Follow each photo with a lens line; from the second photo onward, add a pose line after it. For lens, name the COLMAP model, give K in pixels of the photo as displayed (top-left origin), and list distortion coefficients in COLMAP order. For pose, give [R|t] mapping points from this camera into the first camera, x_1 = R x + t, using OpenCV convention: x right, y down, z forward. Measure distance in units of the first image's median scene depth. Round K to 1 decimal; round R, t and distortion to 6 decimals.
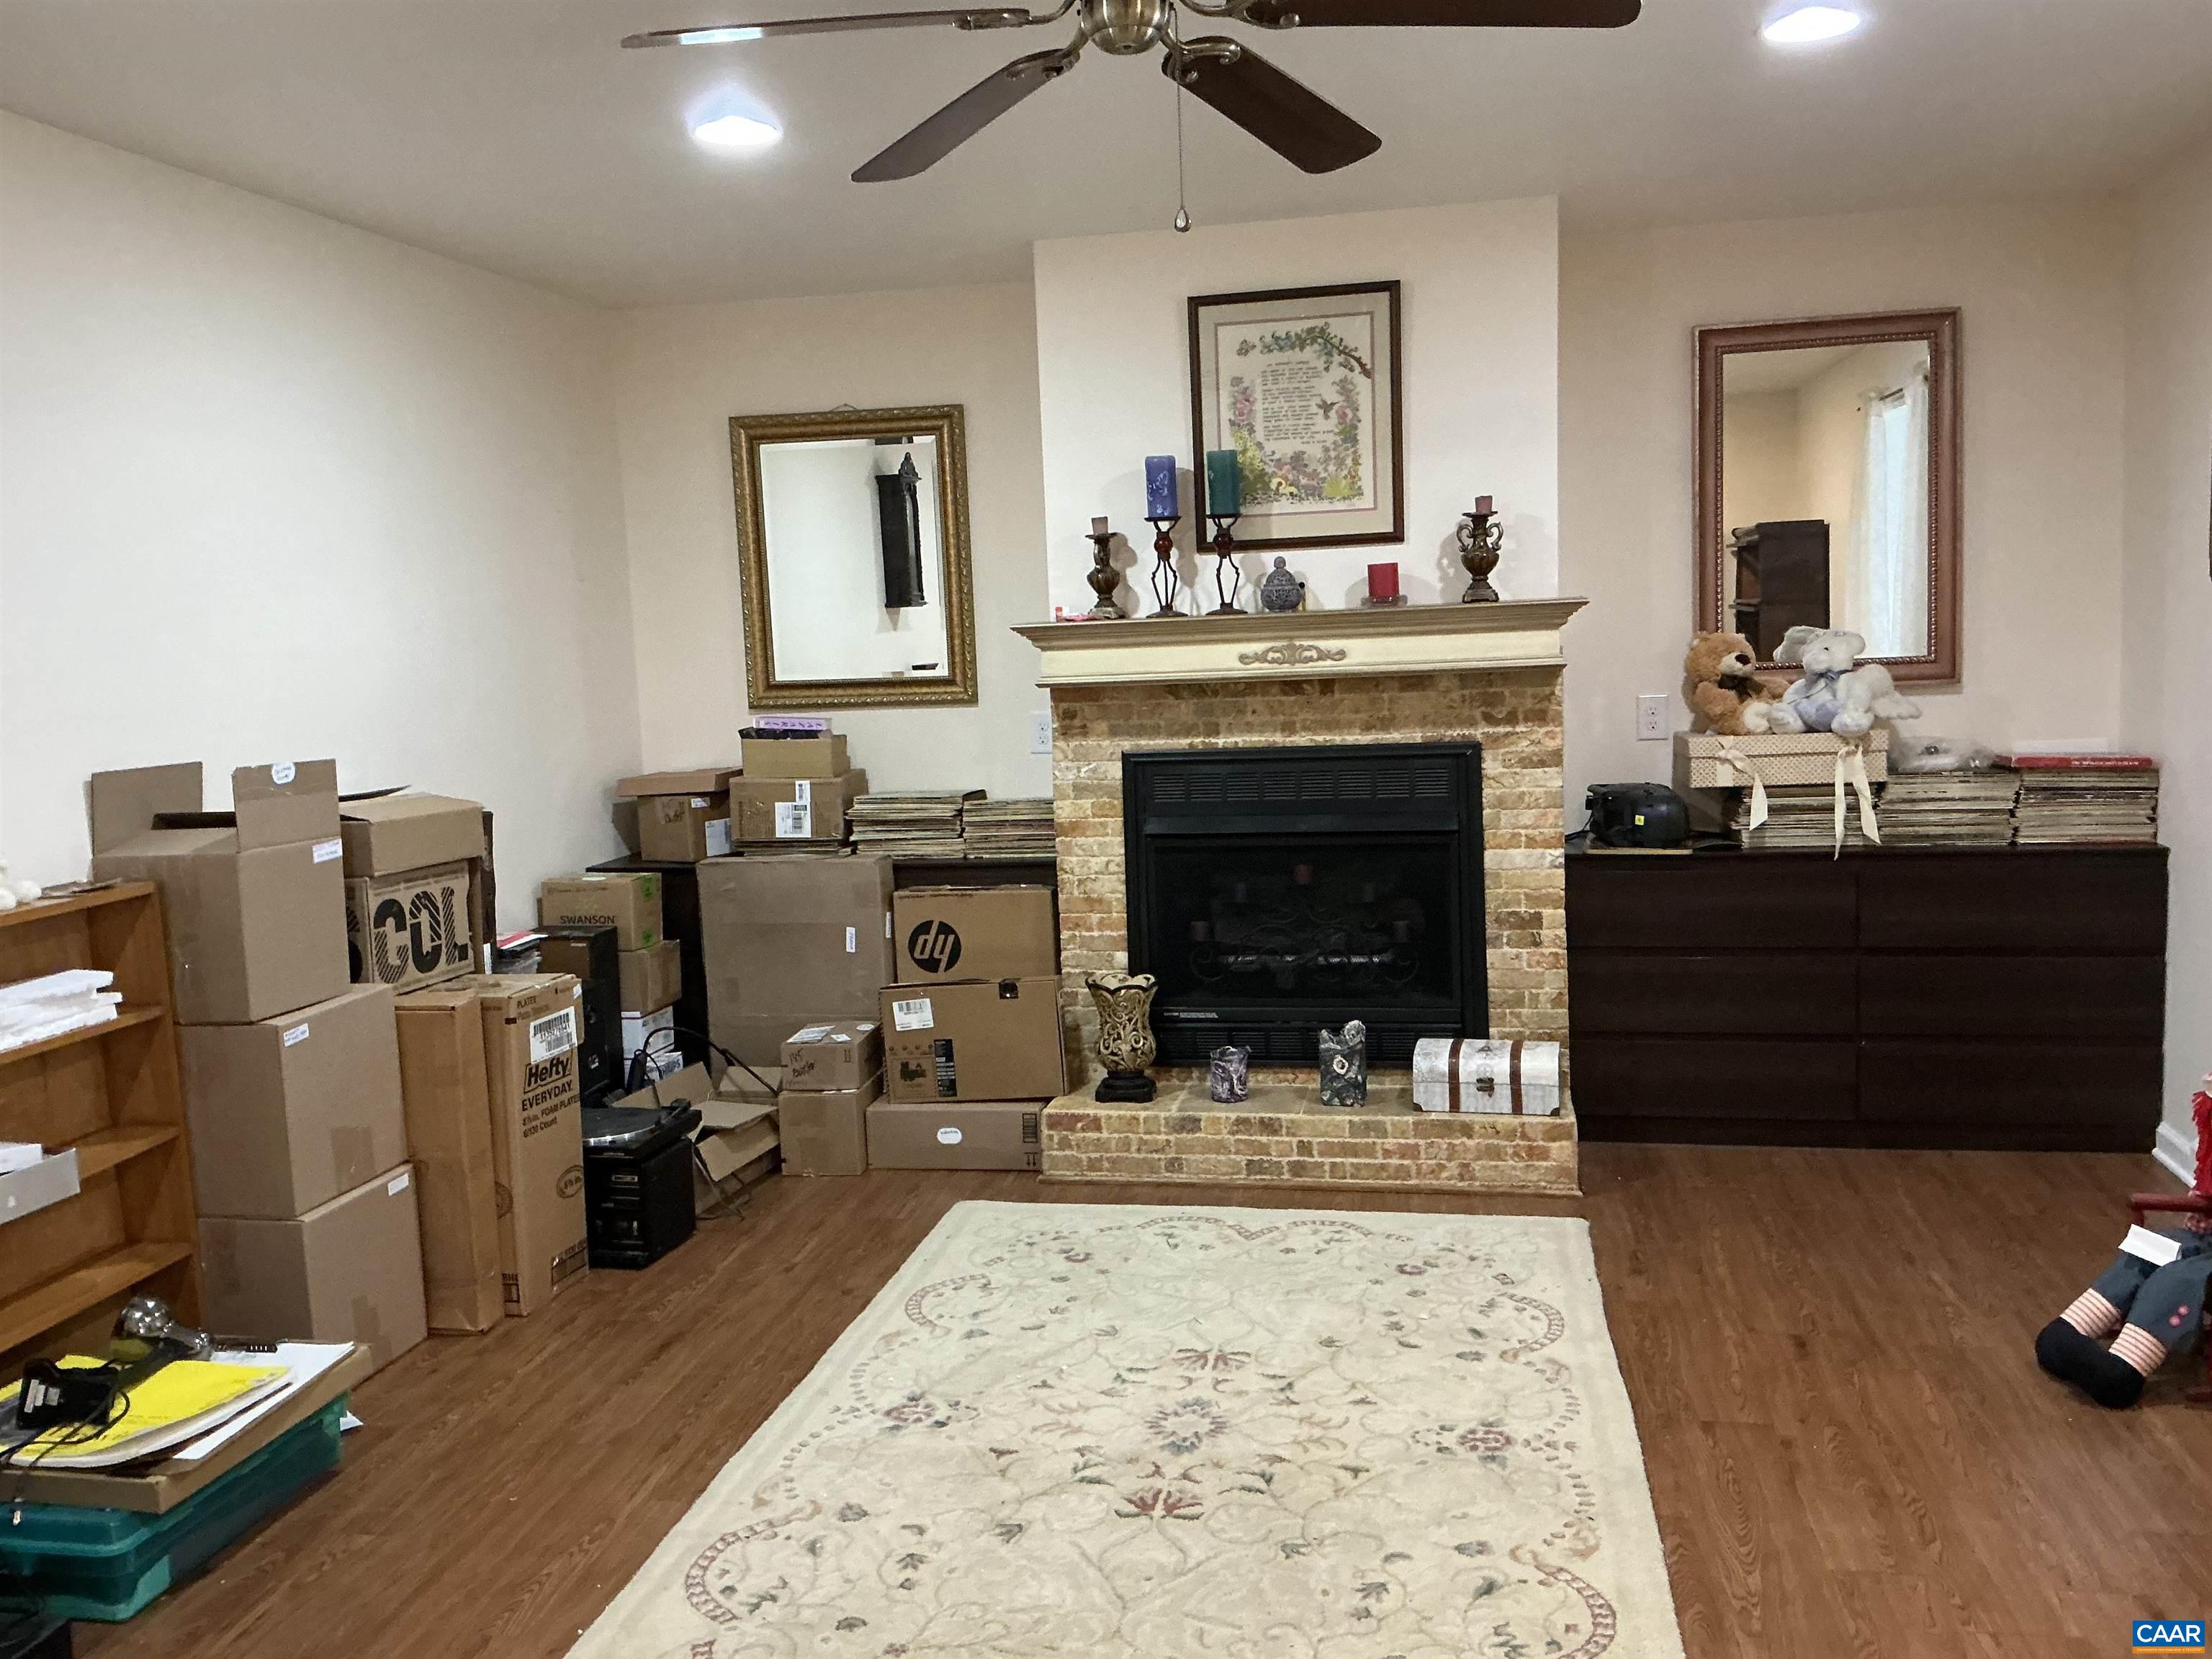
lens RADIAL K [[1829.5, 0, 1107.1], [0, 1829.5, 822.9], [0, 0, 1]] dist [0.164655, -0.359052]
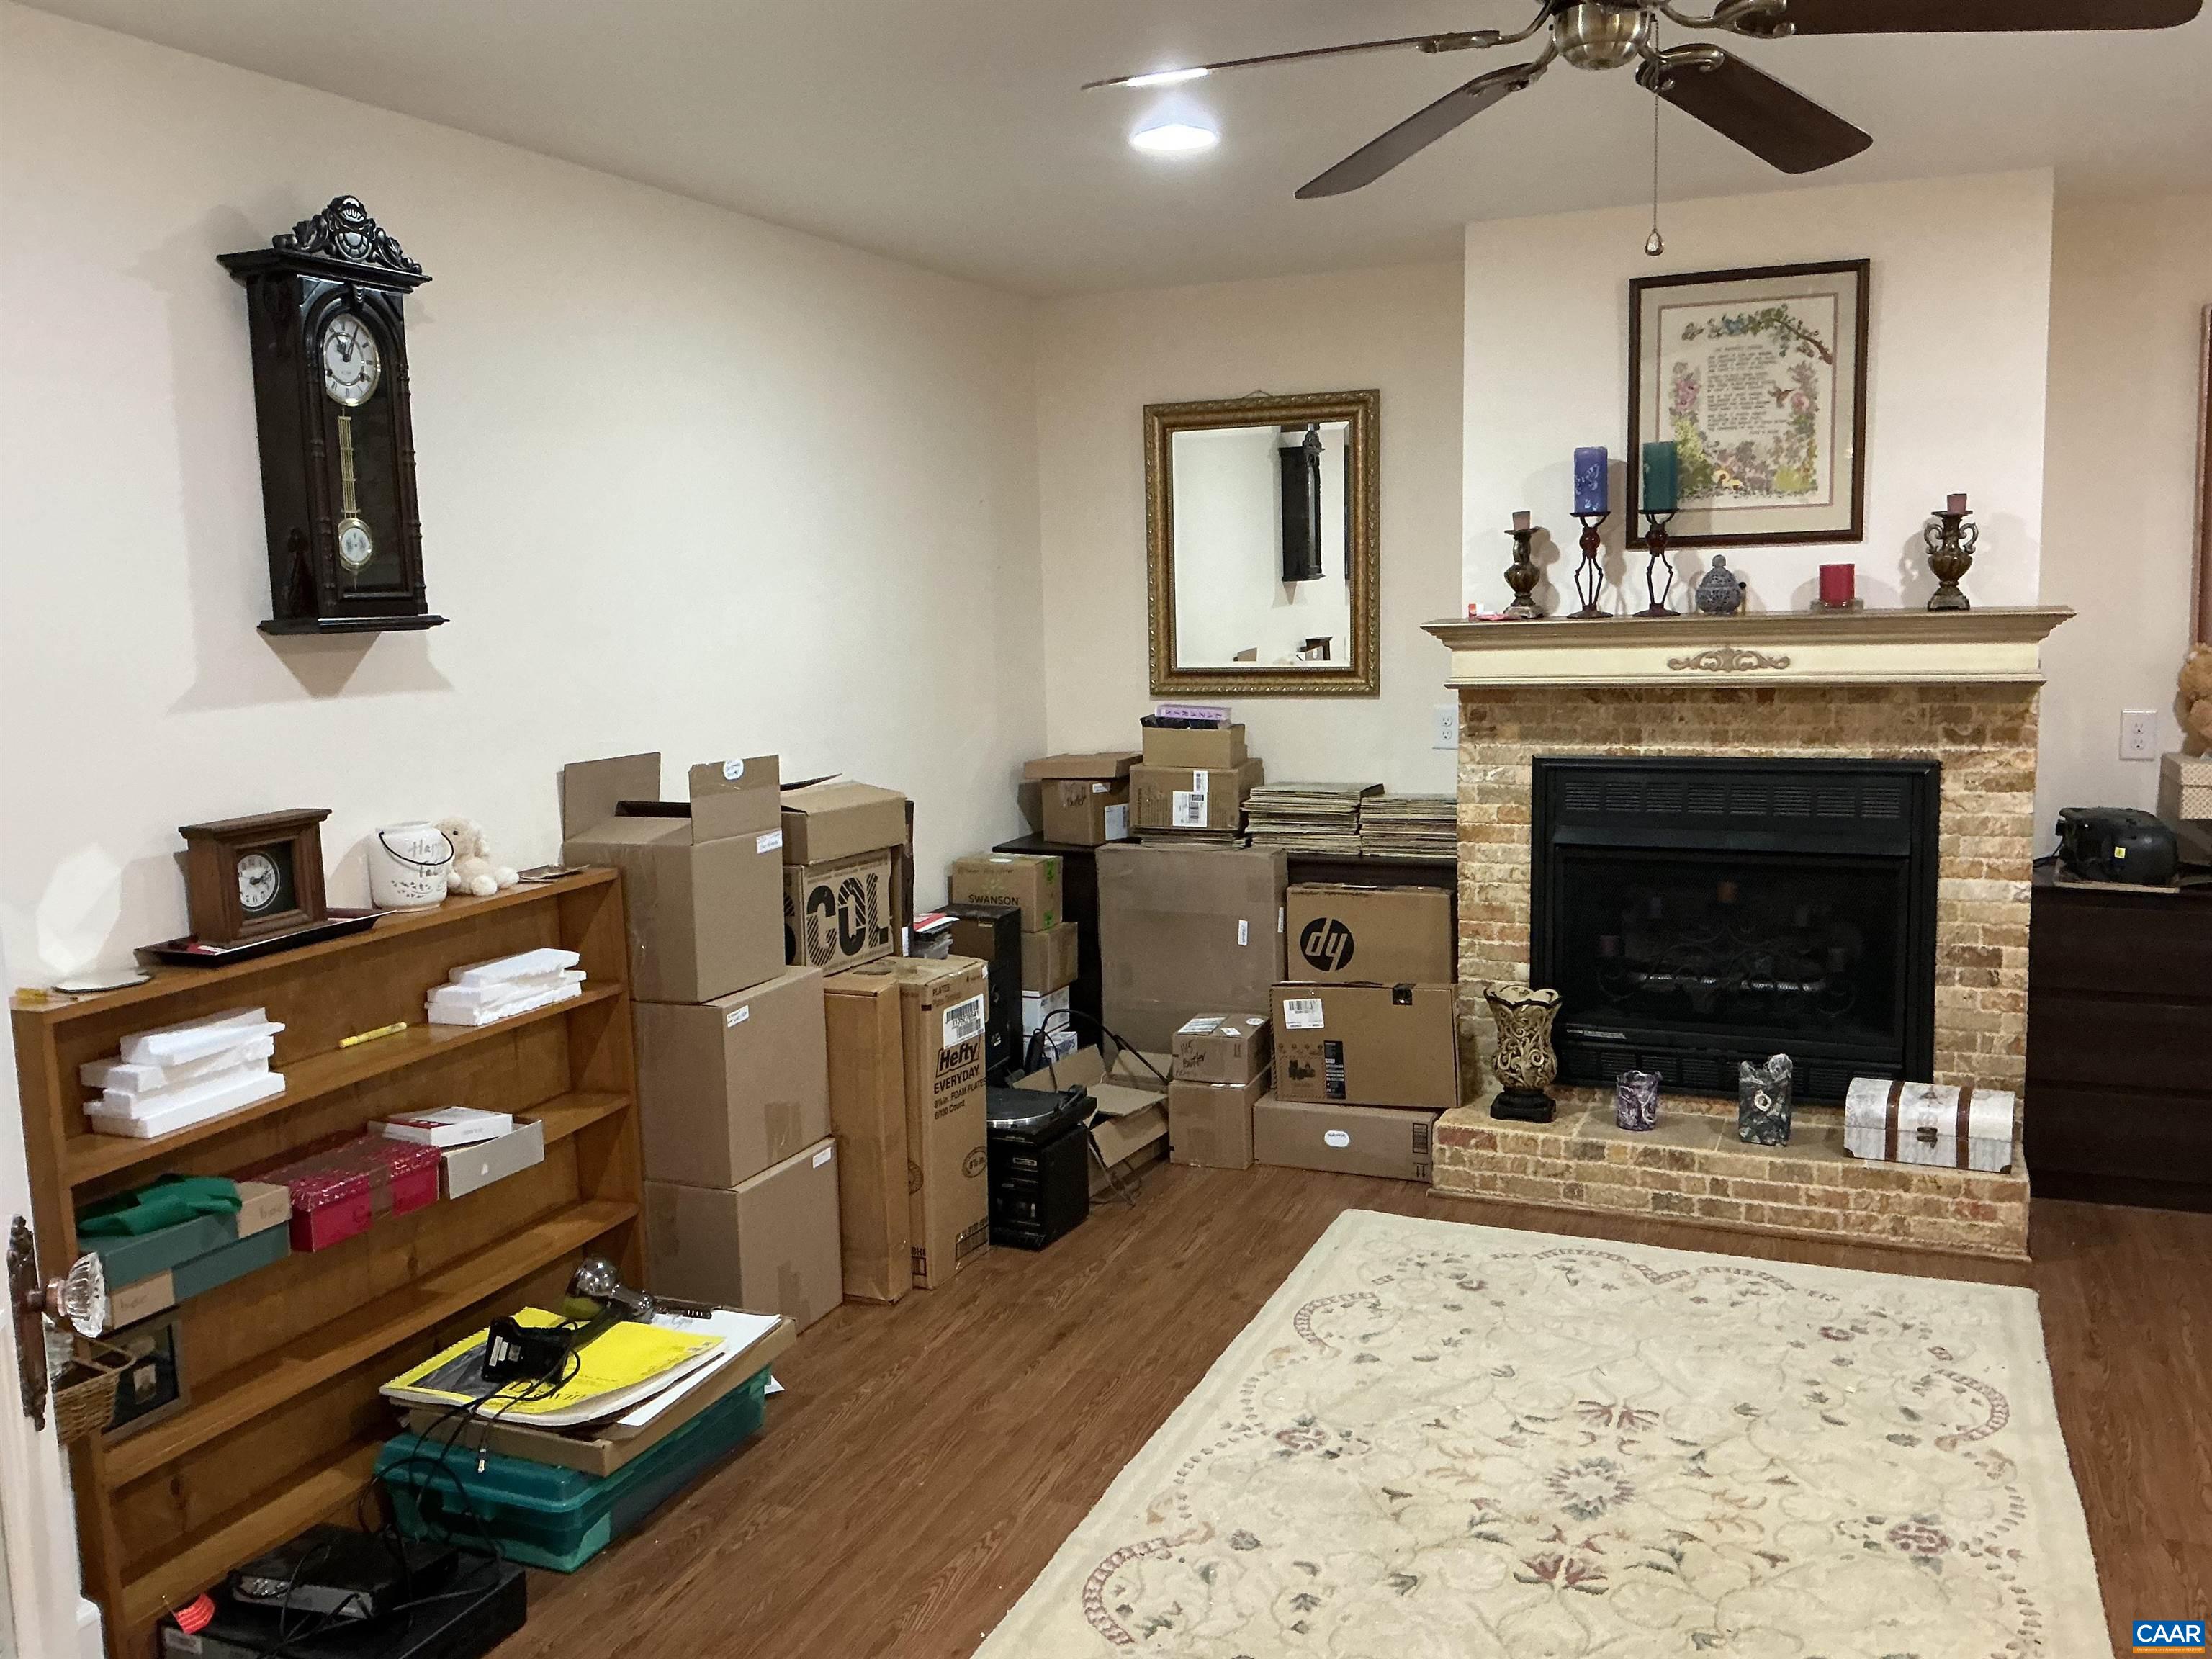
lens RADIAL K [[1829.5, 0, 1107.1], [0, 1829.5, 822.9], [0, 0, 1]] dist [0.164655, -0.359052]
pose [[0.978876, 0.041680, -0.200160, -0.016171], [-0.035585, 0.998790, 0.033958, -0.030273], [0.201333, -0.026118, 0.979175, 0.009115]]
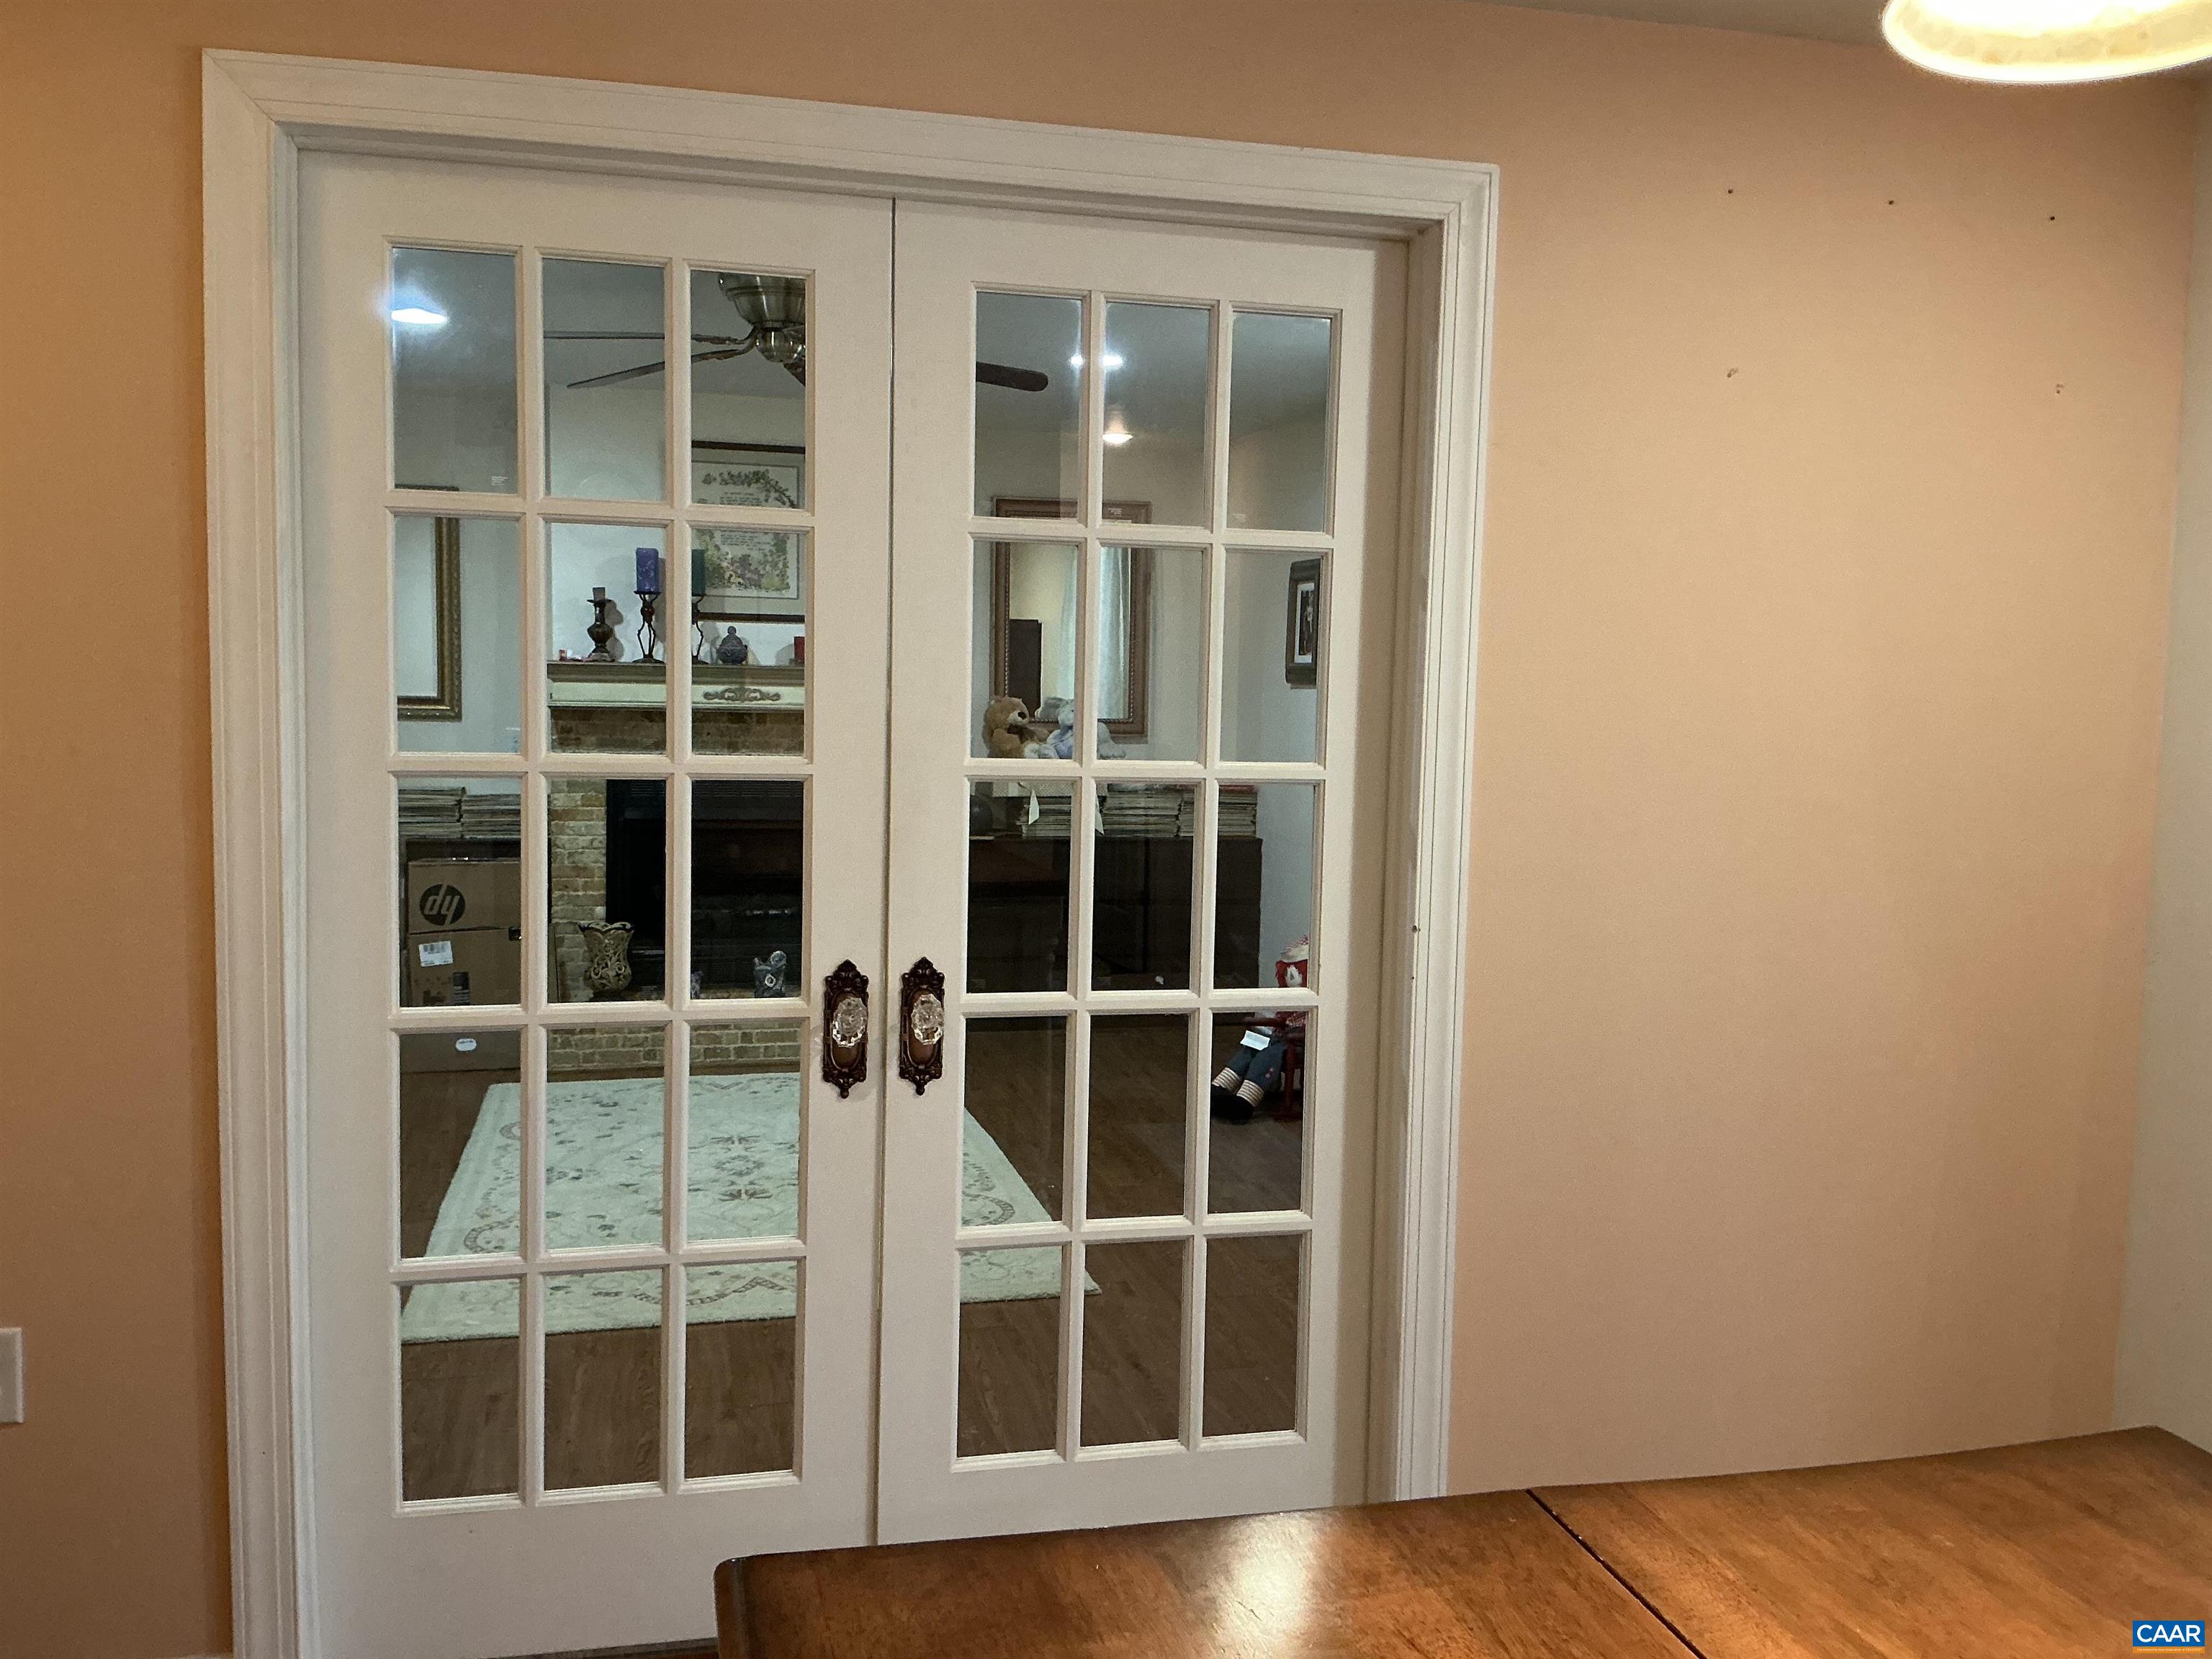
lens RADIAL K [[1829.5, 0, 1107.1], [0, 1829.5, 822.9], [0, 0, 1]] dist [0.164655, -0.359052]
pose [[0.904251, 0.022629, 0.426401, -0.253848], [-0.009463, 0.999412, -0.032970, 0.053485], [-0.426896, 0.025778, 0.903933, -0.423834]]
